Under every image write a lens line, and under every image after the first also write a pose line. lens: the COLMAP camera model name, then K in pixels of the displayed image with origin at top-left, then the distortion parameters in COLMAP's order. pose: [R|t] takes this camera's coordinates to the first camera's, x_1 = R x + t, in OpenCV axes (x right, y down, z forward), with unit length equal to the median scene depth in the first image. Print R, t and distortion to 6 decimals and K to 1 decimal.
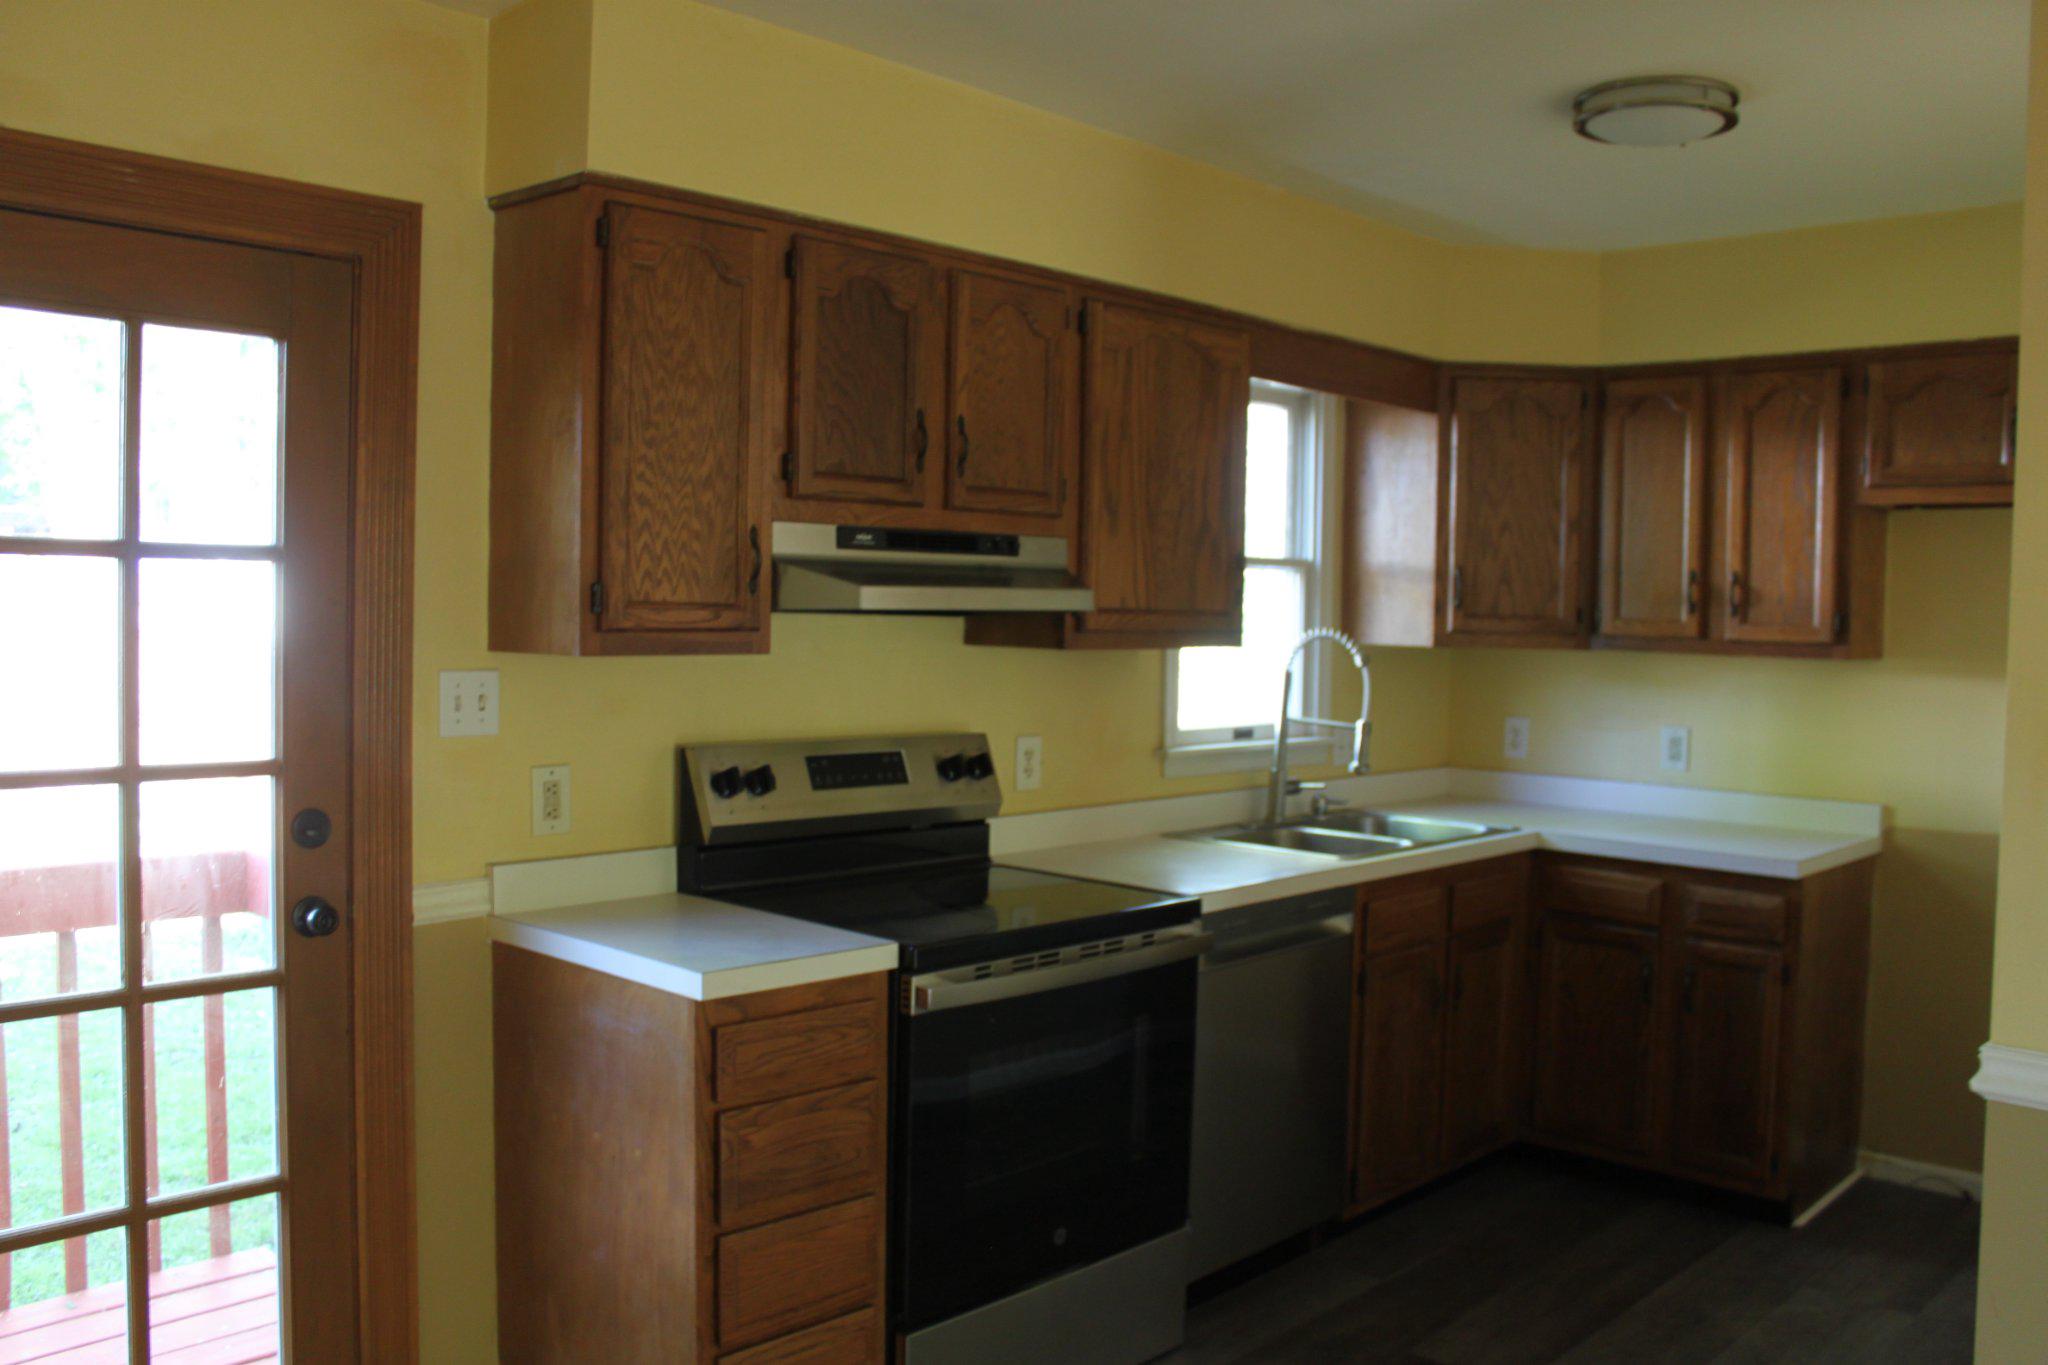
lens RADIAL K [[1754.7, 0, 1024.0], [0, 1754.7, 682.5], [0, 0, 1]] dist [-0.149213, 0.139042]
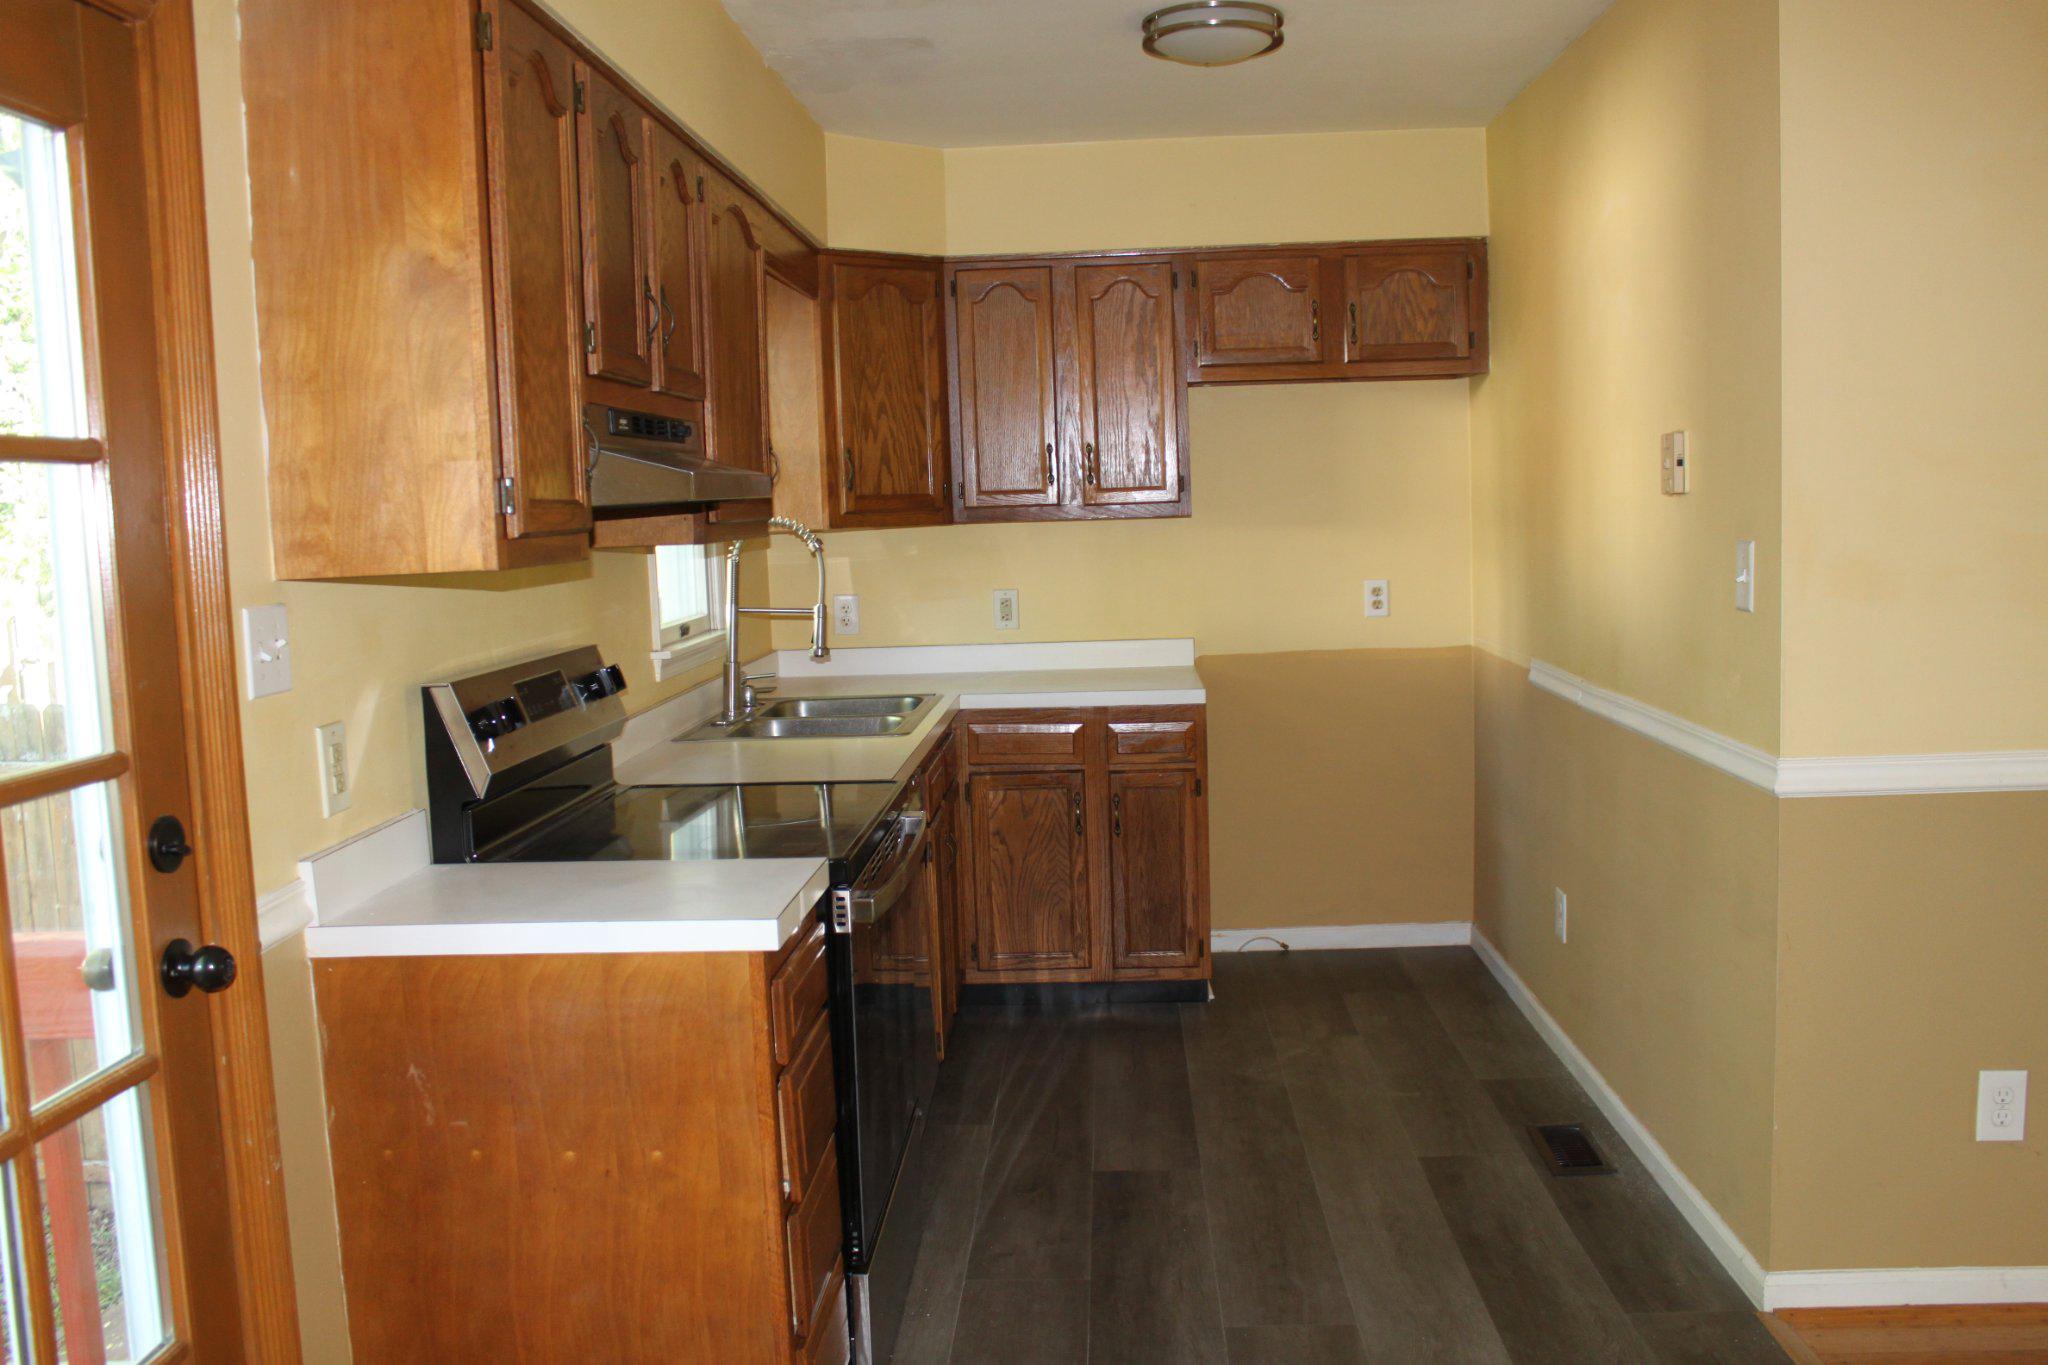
lens RADIAL K [[1754.7, 0, 1024.0], [0, 1754.7, 682.5], [0, 0, 1]] dist [-0.149213, 0.139042]
pose [[0.768705, -0.116993, 0.628813, -0.500462], [0.085696, 0.993104, 0.080010, -0.005848], [-0.633837, -0.007617, 0.773430, 0.204709]]
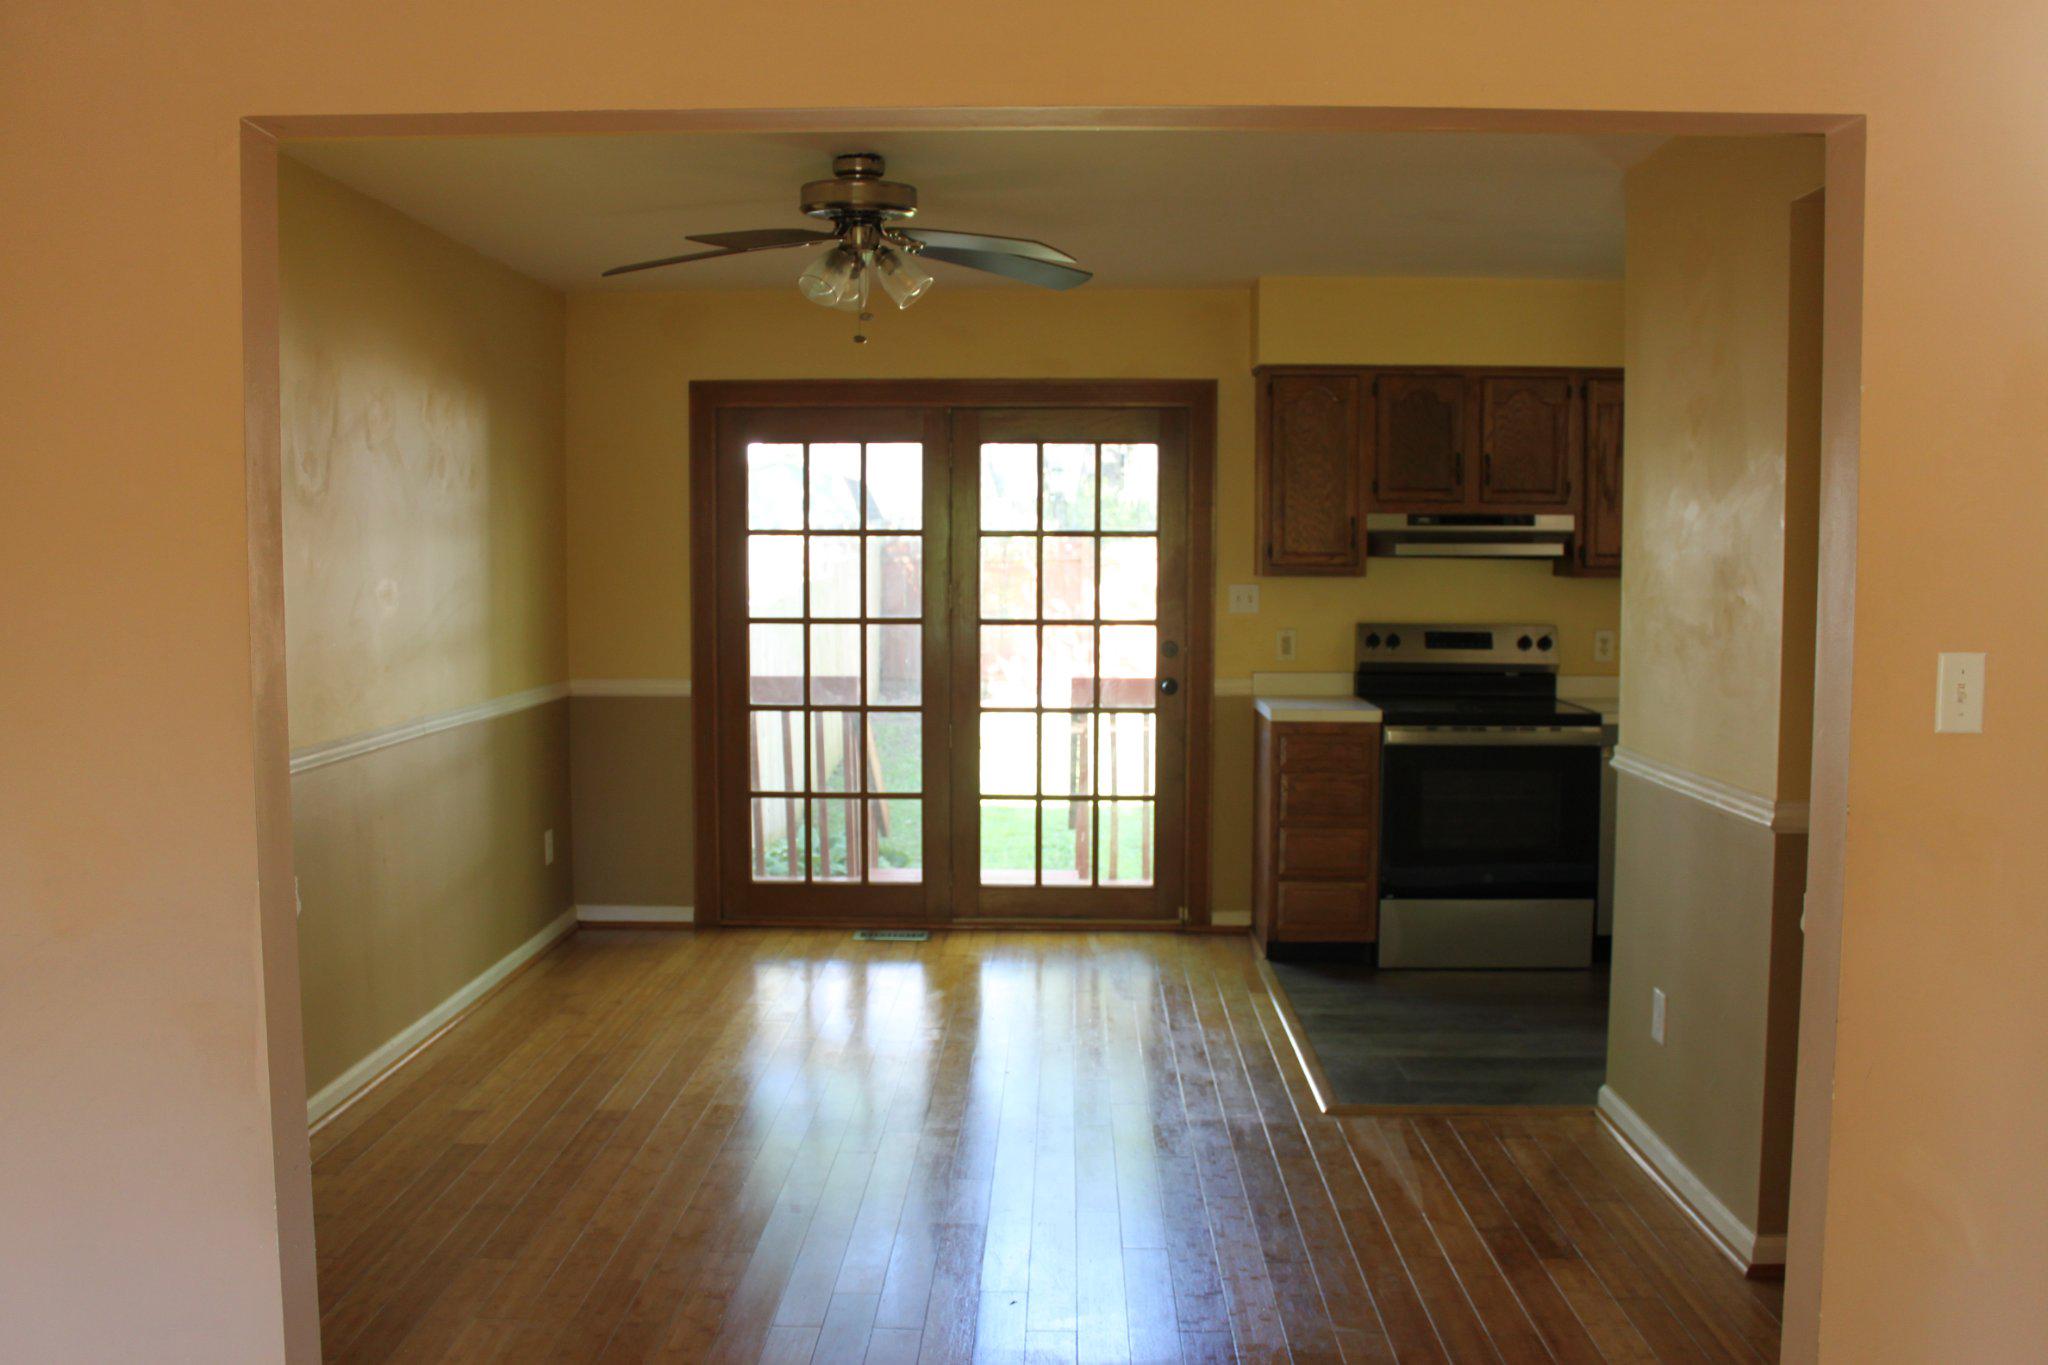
lens RADIAL K [[1754.7, 0, 1024.0], [0, 1754.7, 682.5], [0, 0, 1]] dist [-0.149213, 0.139042]
pose [[0.667198, 0.038108, -0.743905, 1.109167], [-0.021587, 0.999260, 0.031828, 0.051084], [0.744568, -0.005177, 0.667527, -0.681908]]
